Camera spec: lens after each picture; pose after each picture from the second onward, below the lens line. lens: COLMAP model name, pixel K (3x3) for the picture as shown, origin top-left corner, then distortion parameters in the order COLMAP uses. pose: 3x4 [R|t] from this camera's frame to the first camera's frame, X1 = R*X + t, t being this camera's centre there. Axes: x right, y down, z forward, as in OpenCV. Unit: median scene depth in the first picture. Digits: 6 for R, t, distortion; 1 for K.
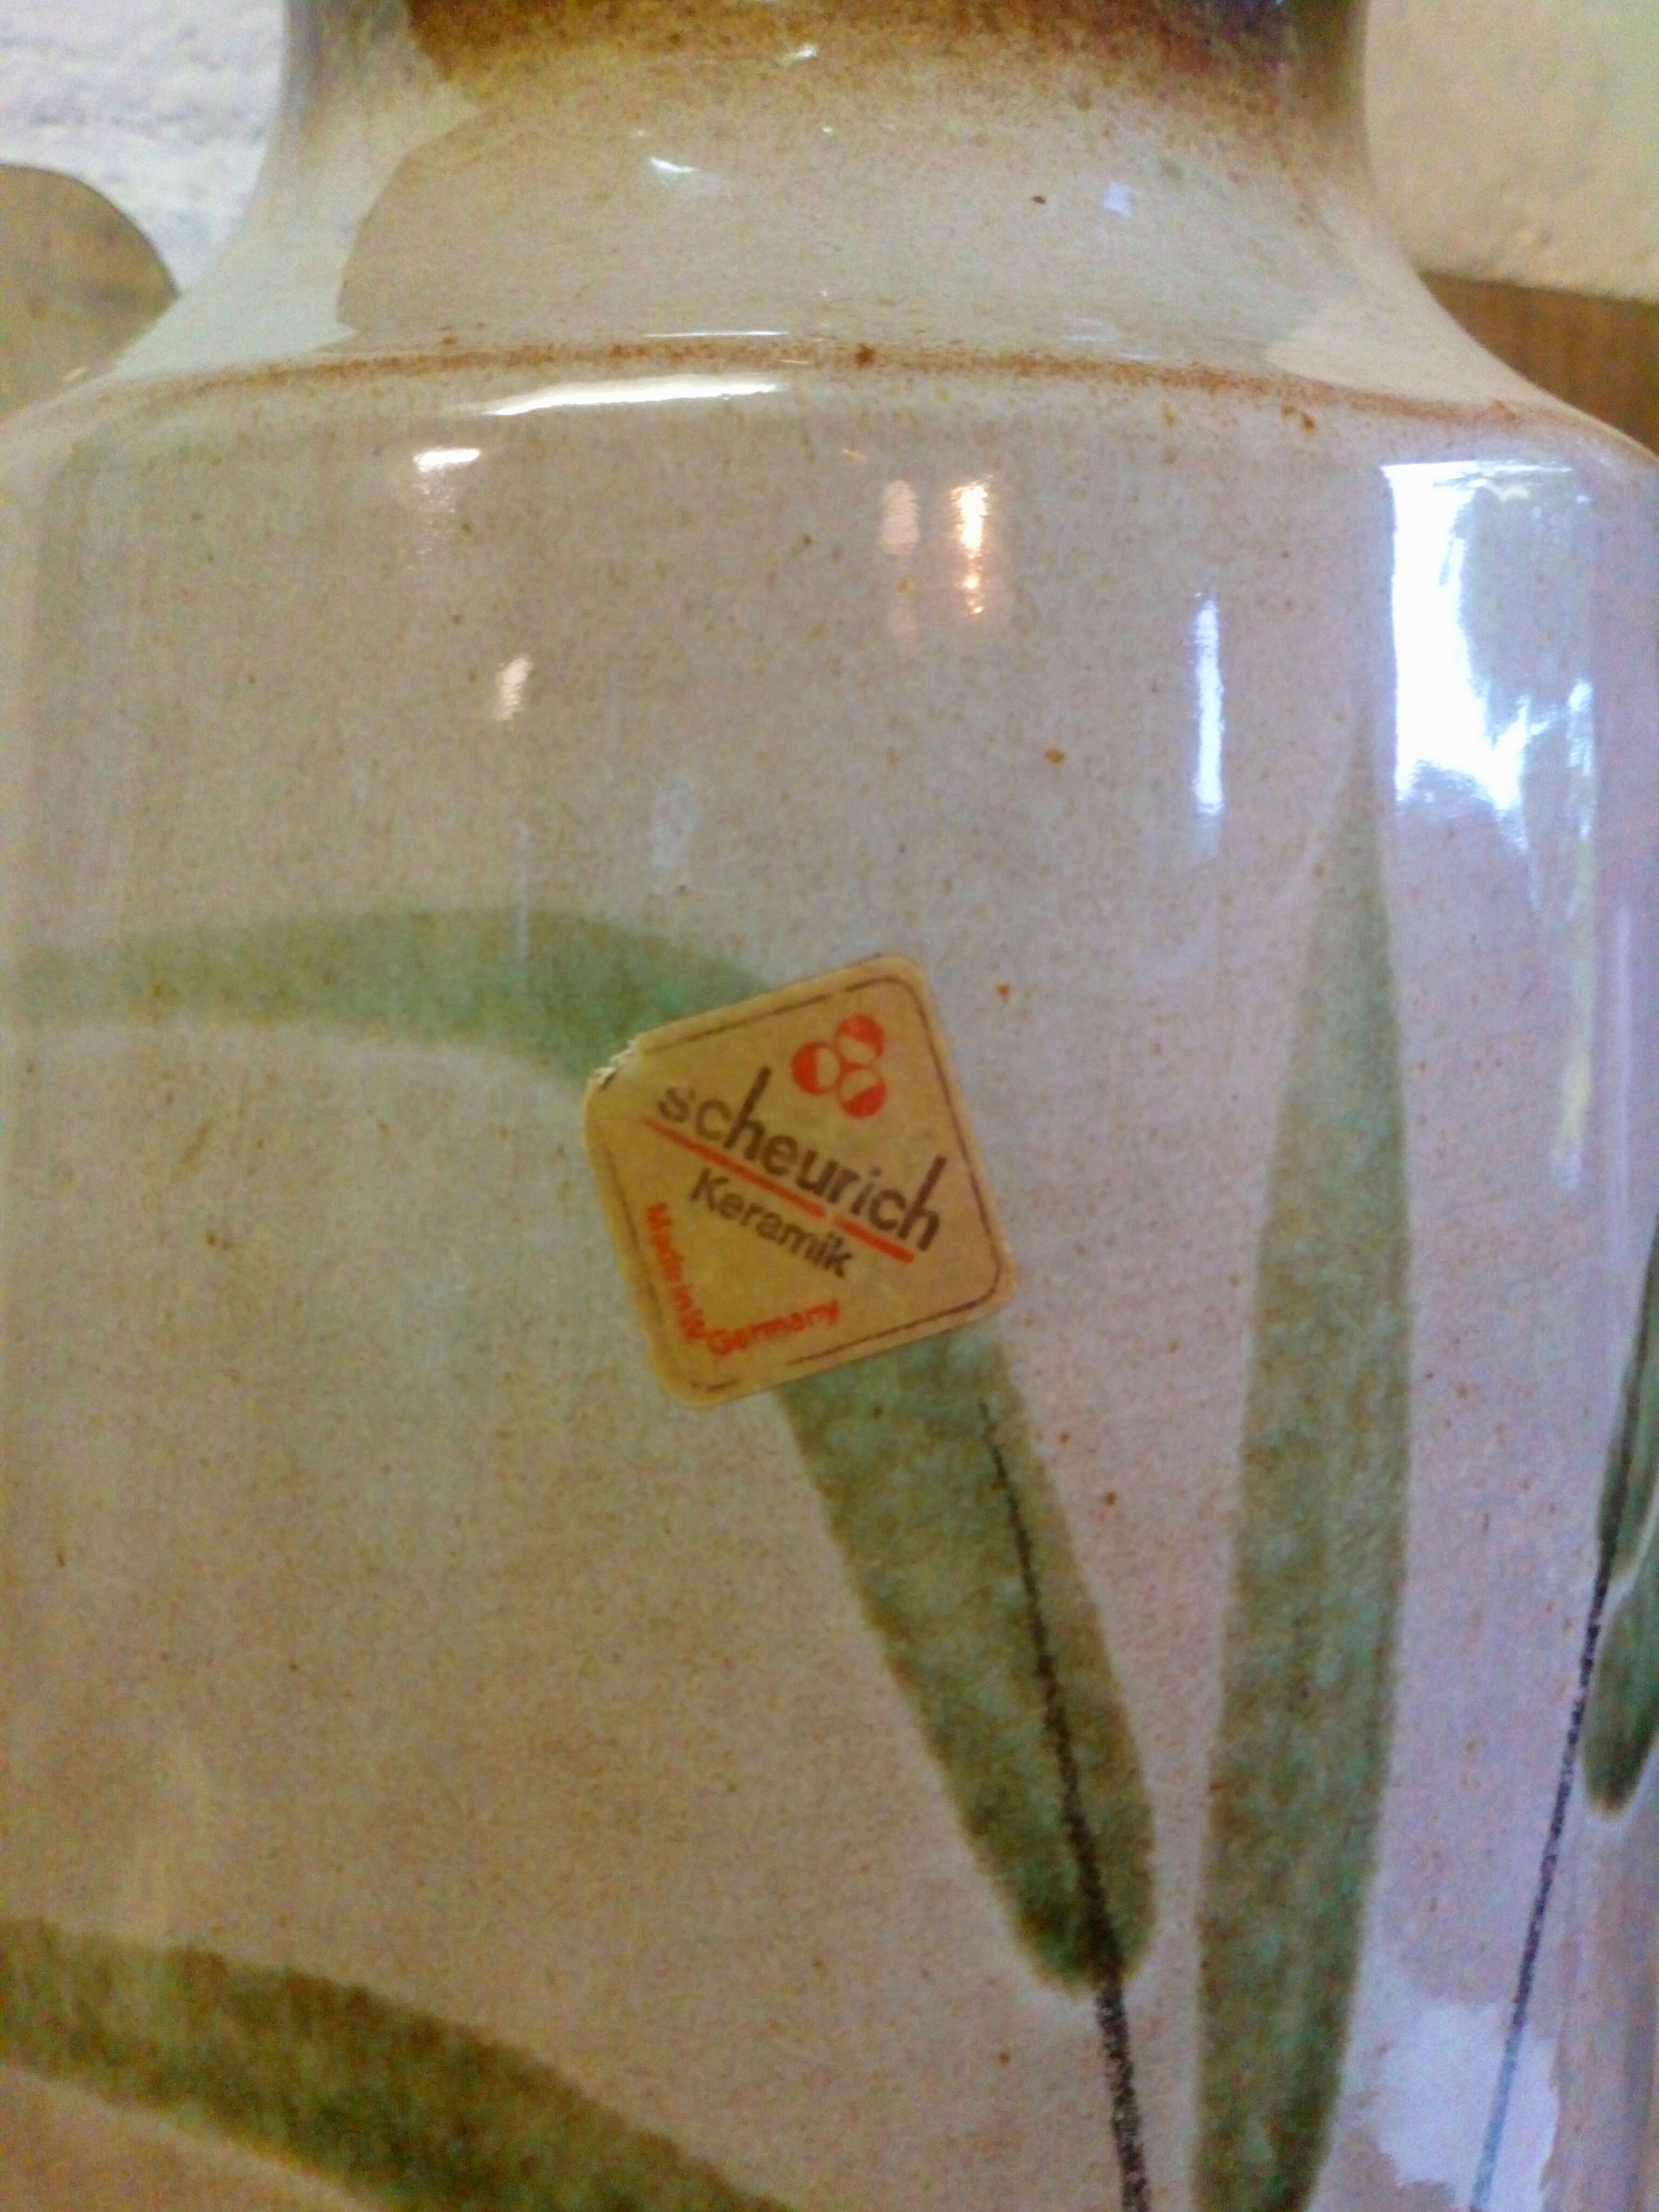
lens RADIAL K [[1717.6, 0, 835.8], [0, 1717.6, 1109.9], [0, 0, 1]] dist [0.098404, -0.111793]
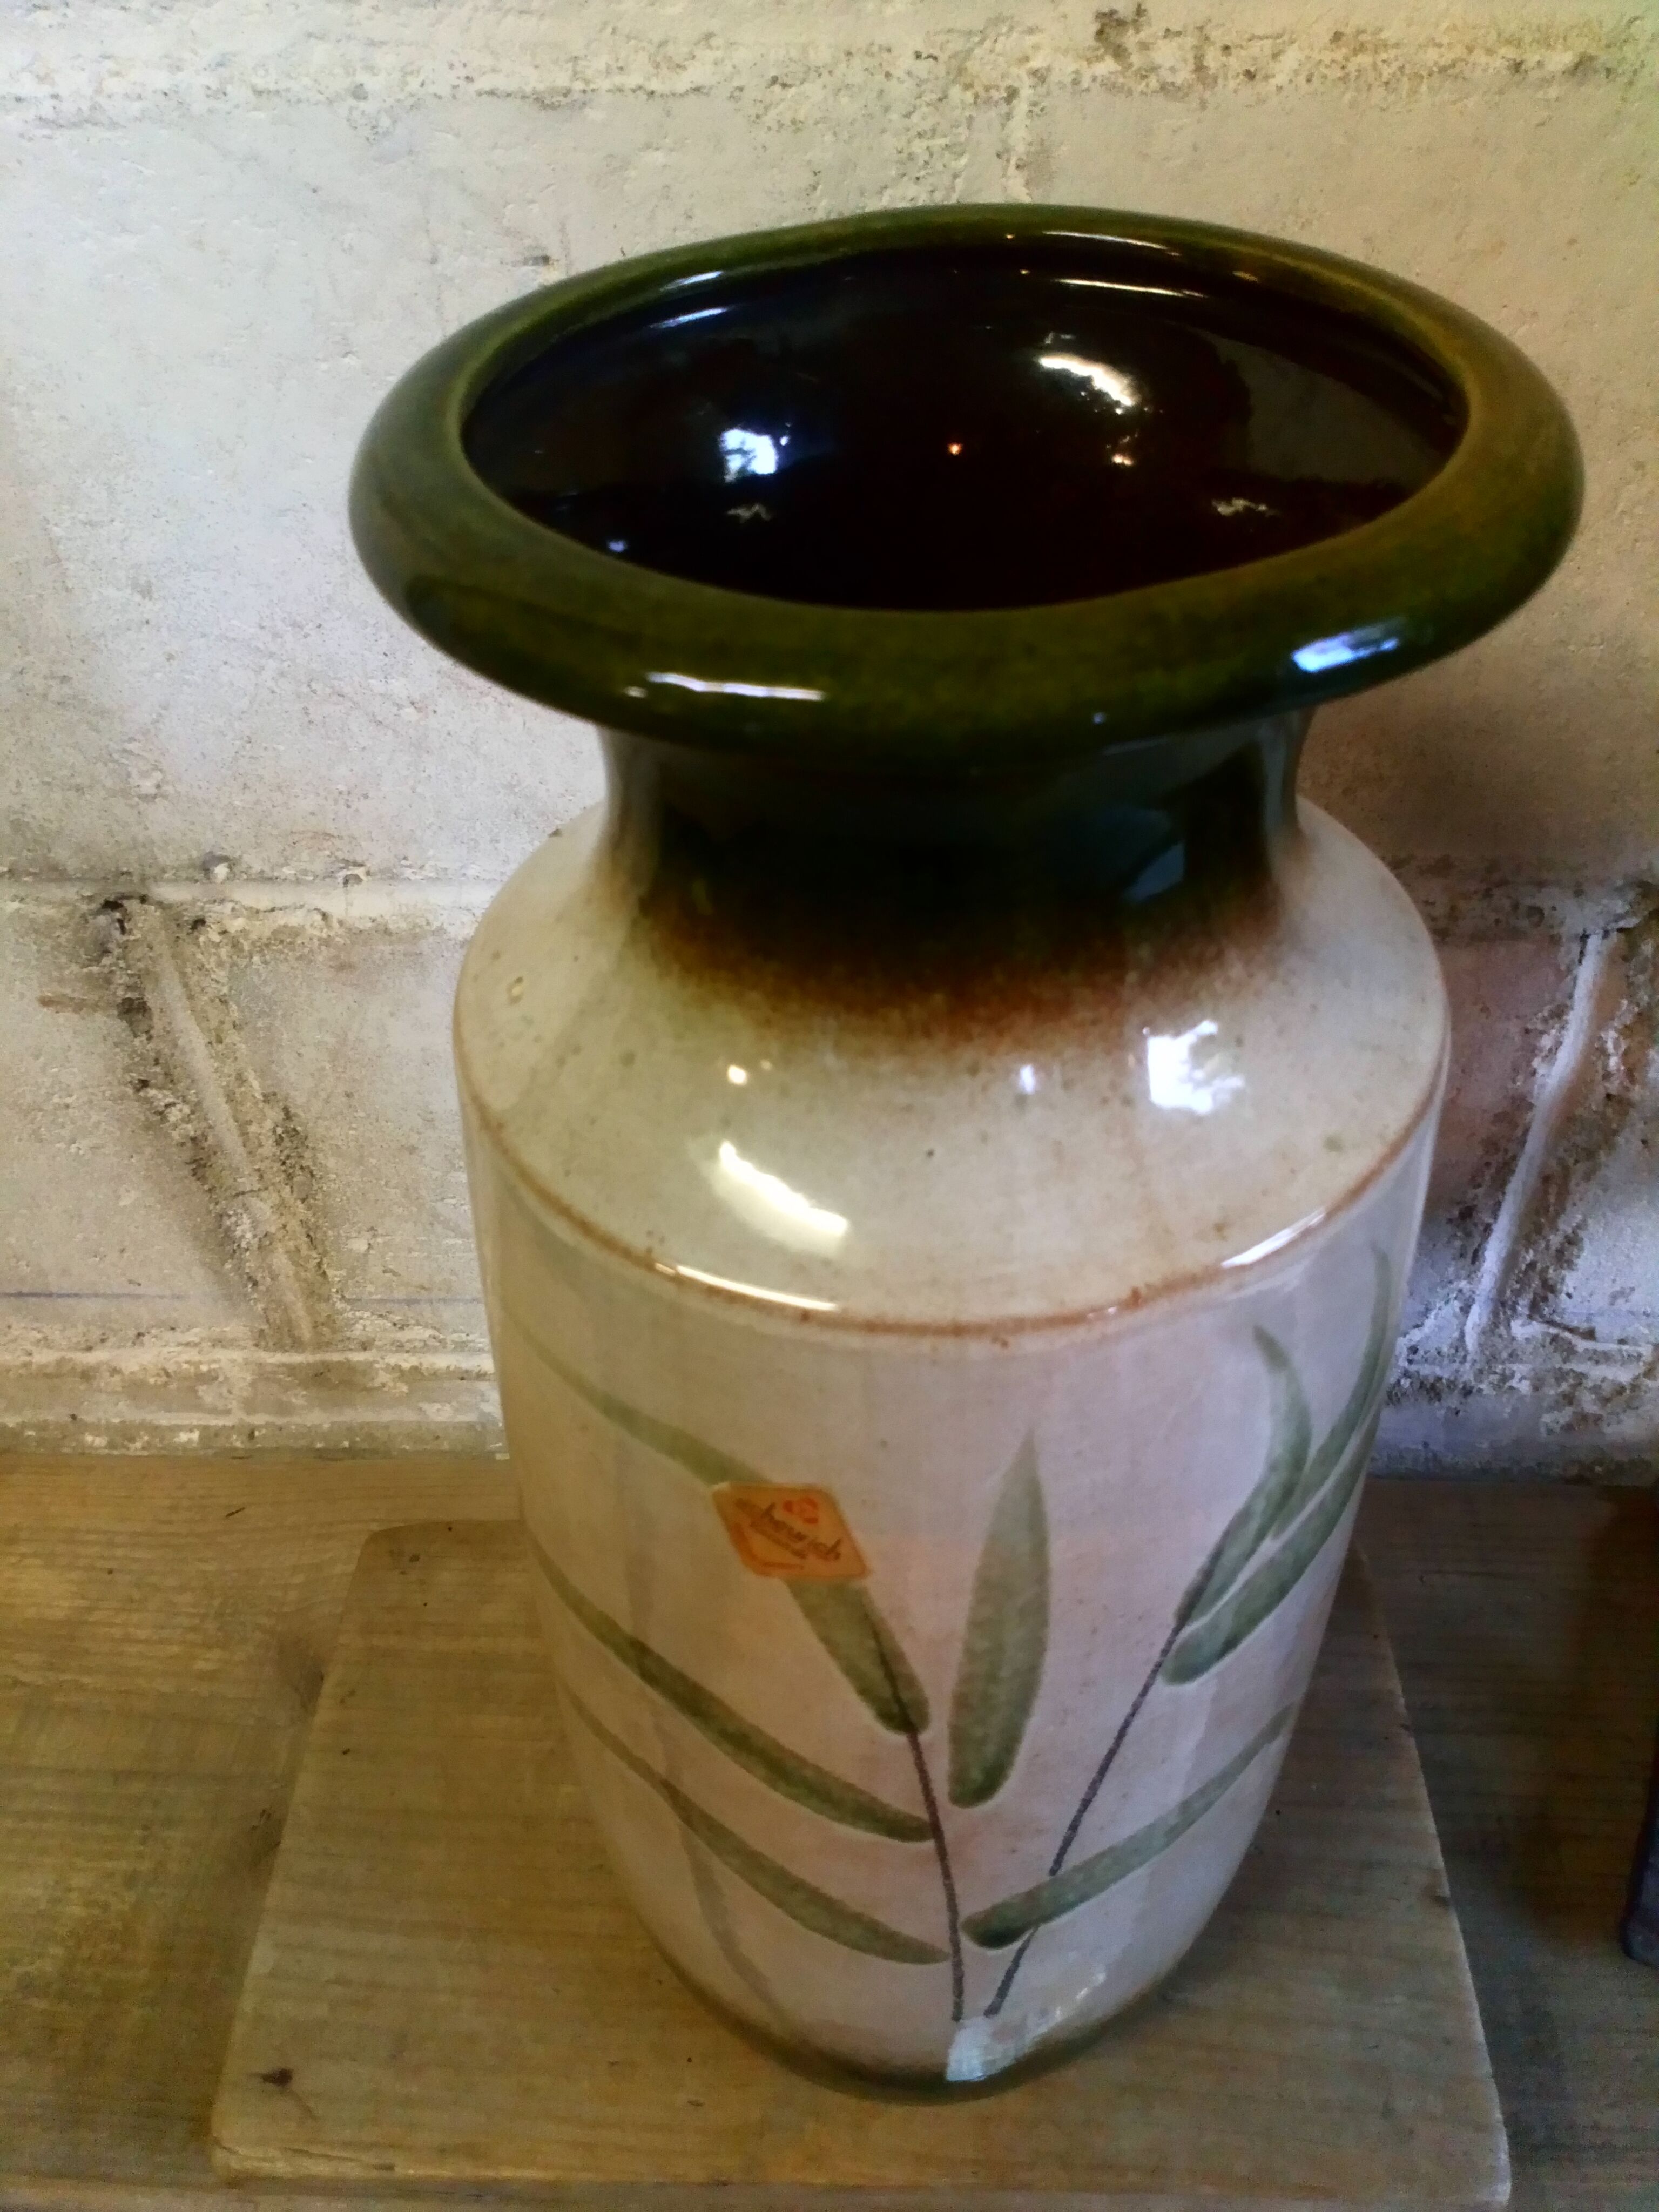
lens RADIAL K [[1717.6, 0, 814.2], [0, 1717.6, 1114.5], [0, 0, 1]] dist [0.098404, -0.111793]
pose [[0.946626, 0.183775, -0.264814, 0.566924], [0.001396, 0.819204, 0.573500, -1.893961], [0.322331, -0.543260, 0.775224, -0.640897]]
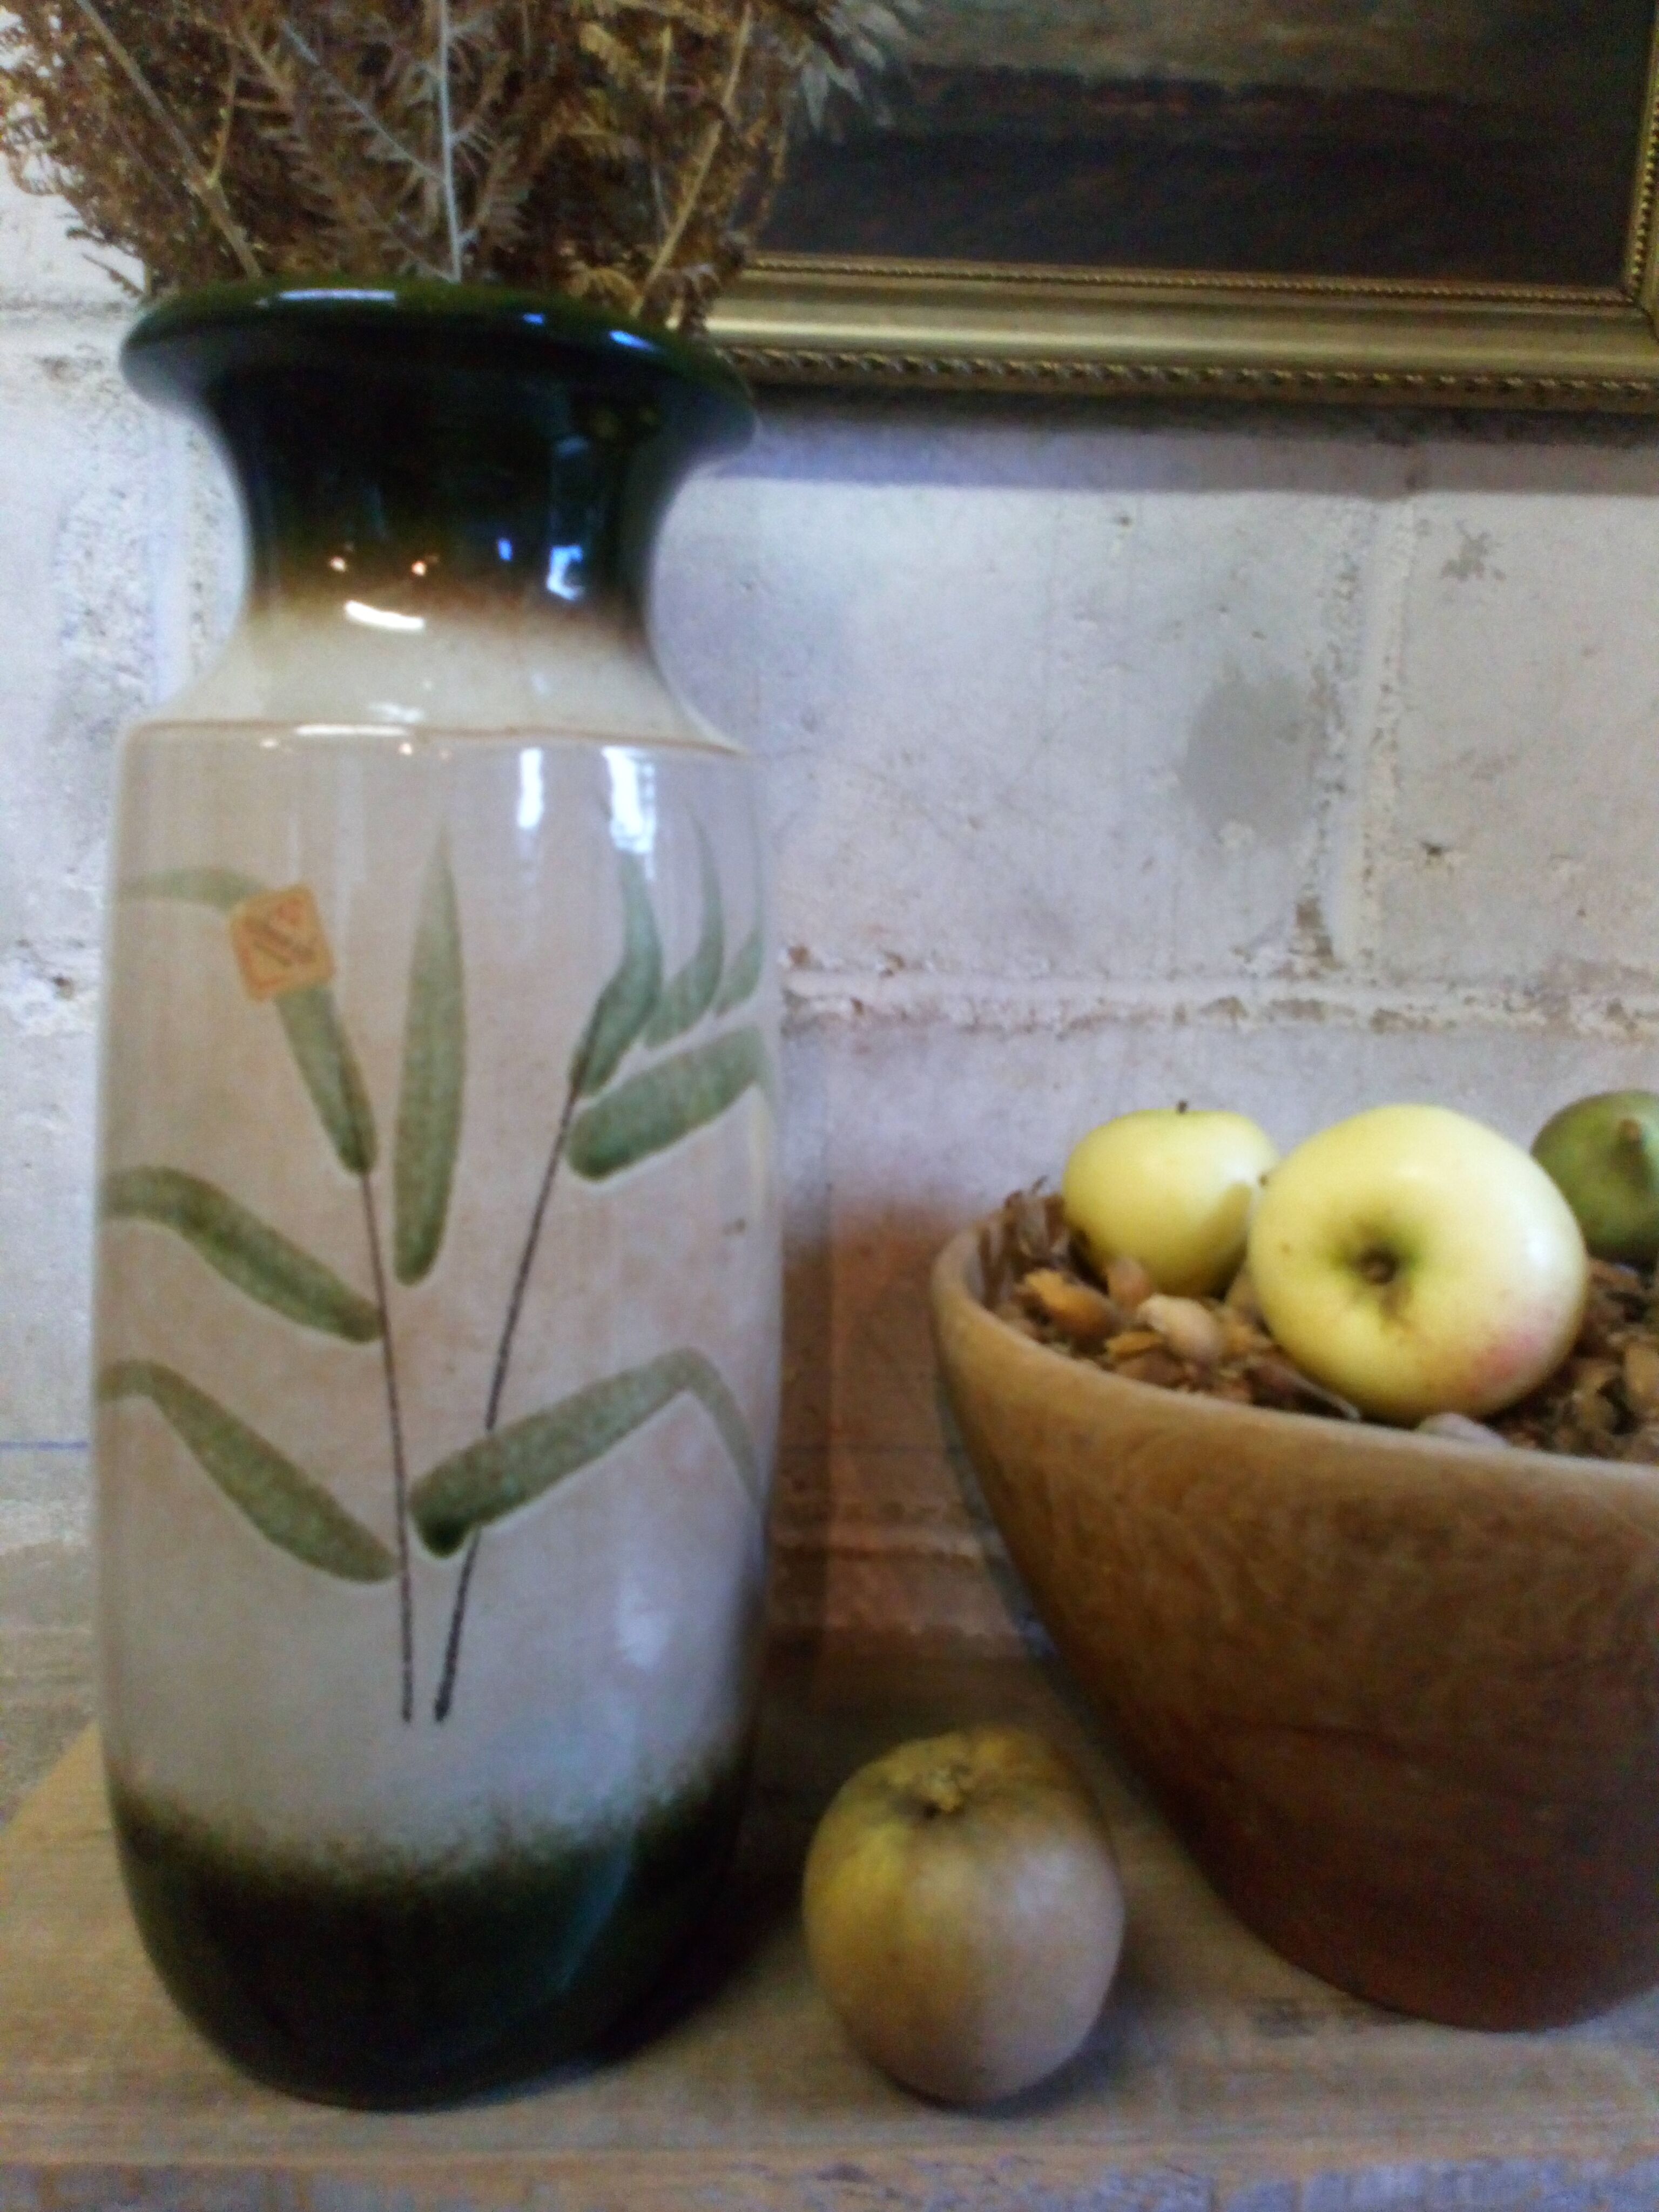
lens RADIAL K [[1717.6, 0, 841.5], [0, 1717.6, 1091.3], [0, 0, 1]] dist [0.098404, -0.111793]
pose [[0.972039, 0.042343, -0.230972, 1.953057], [-0.048615, 0.998586, -0.021527, 0.368583], [0.229733, 0.032154, 0.972722, -2.256371]]
